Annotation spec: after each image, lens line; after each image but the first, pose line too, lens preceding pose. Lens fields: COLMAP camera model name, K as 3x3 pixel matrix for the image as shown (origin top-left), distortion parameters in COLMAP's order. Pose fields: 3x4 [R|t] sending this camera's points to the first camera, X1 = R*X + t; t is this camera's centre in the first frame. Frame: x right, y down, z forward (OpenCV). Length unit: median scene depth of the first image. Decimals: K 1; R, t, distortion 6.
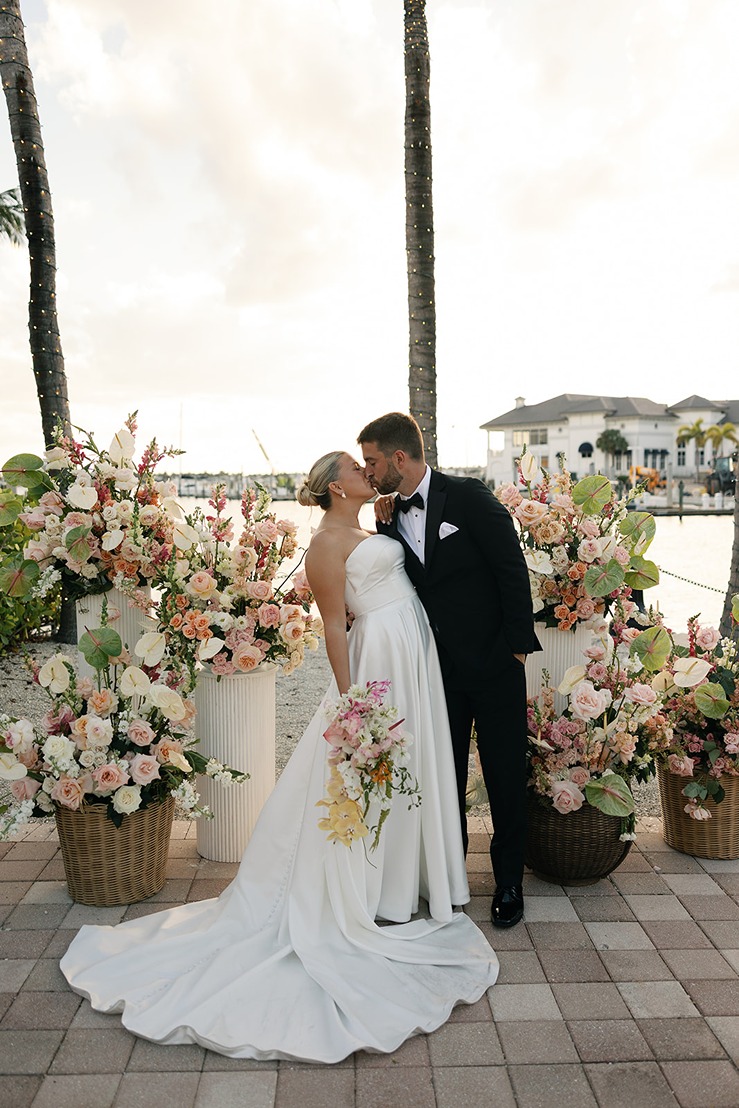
lens RADIAL K [[940.8, 0, 371.1], [0, 940.8, 587.7], [0, 0, 1]] dist [-0.007027, -0.001364]
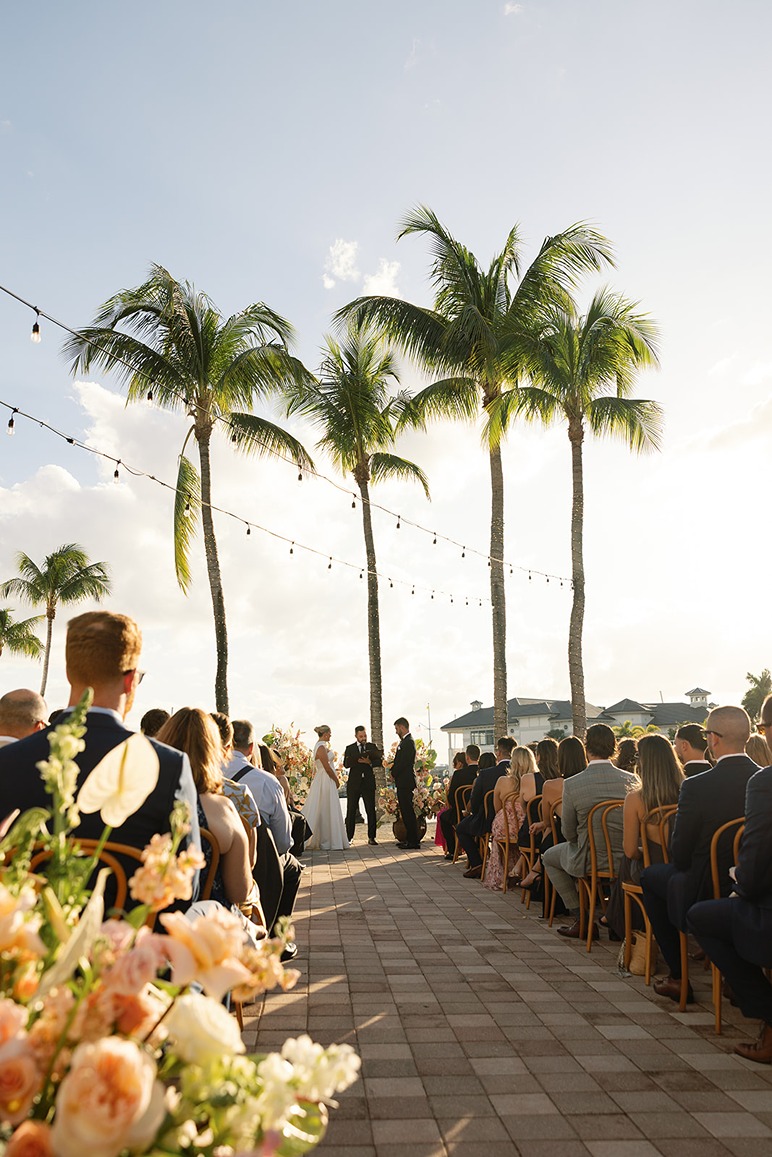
lens RADIAL K [[906.7, 0, 386.0], [0, 906.7, 578.5], [0, 0, 1]] dist [-0.000927, -0.003868]
pose [[0.998914, 0.007258, 0.046015, -0.061726], [0.008185, 0.945079, -0.326739, 0.480831], [-0.045859, 0.326761, 0.943994, -2.762642]]
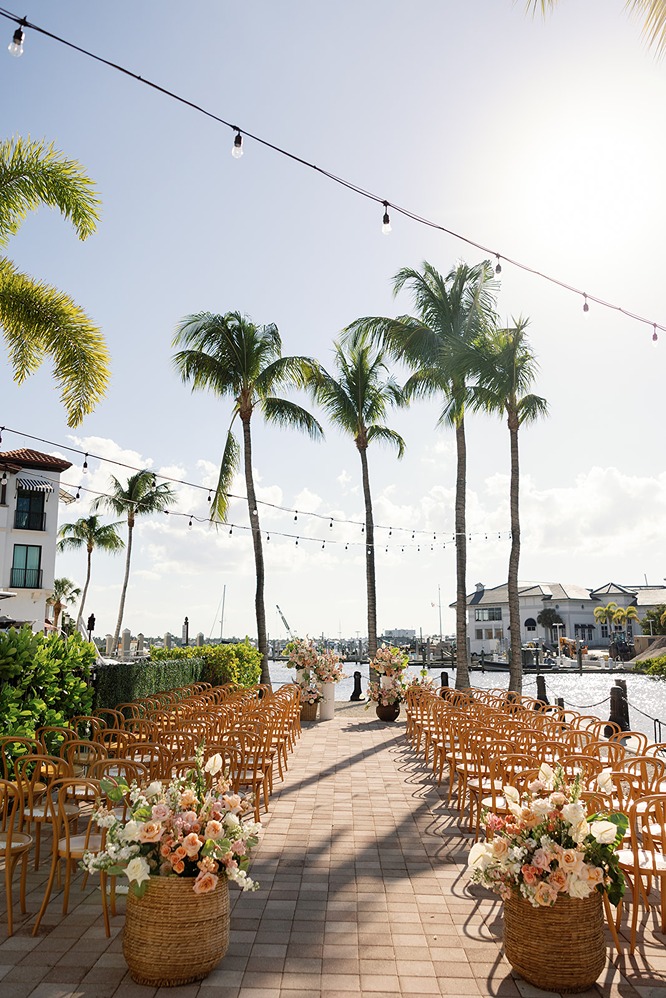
lens RADIAL K [[782.1, 0, 333.0], [0, 782.1, 499.0], [0, 0, 1]] dist [-0.000927, -0.003868]
pose [[0.998892, 0.001717, -0.047026, 0.097659], [-0.015484, 0.955682, -0.293994, 0.404351], [0.044437, 0.294397, 0.954650, -3.682830]]
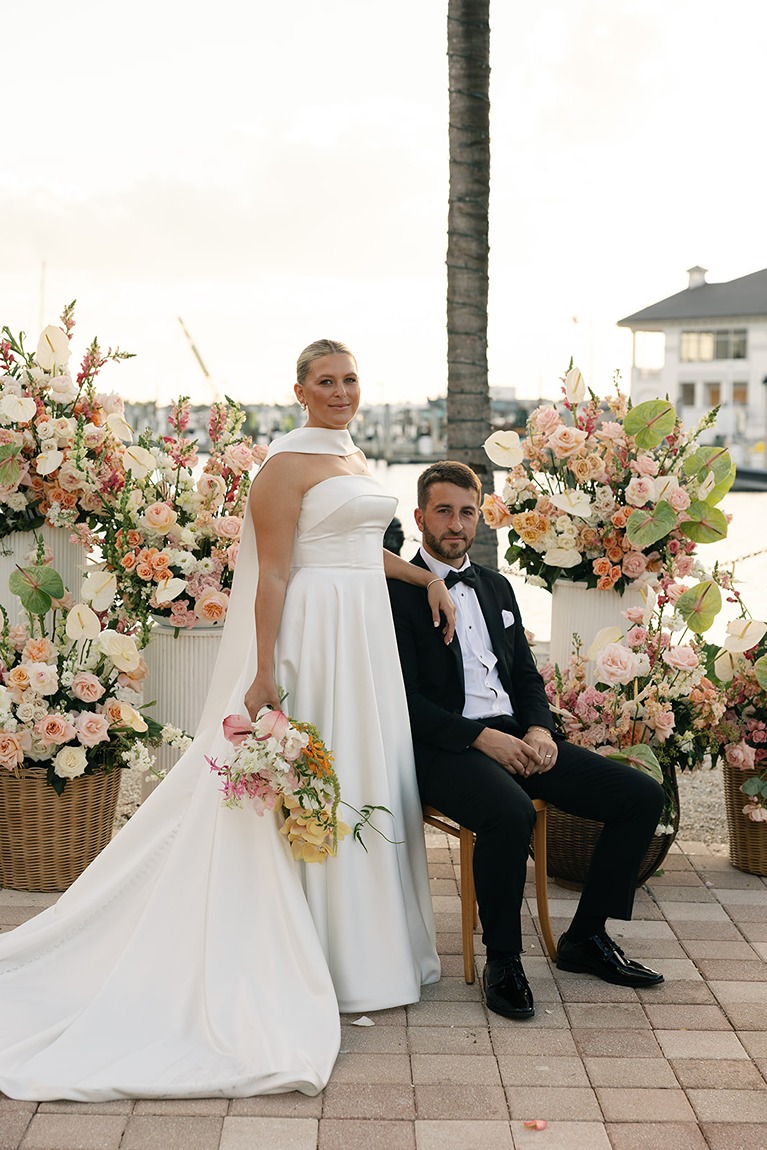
lens RADIAL K [[1842.9, 0, 384.5], [0, 1842.9, 635.0], [0, 0, 1]] dist [-0.017648, 0.007299]
pose [[0.999646, 0.024877, -0.009389, 0.033625], [-0.024860, 0.999689, 0.001910, 0.087557], [0.009434, -0.001676, 0.999954, -0.589285]]
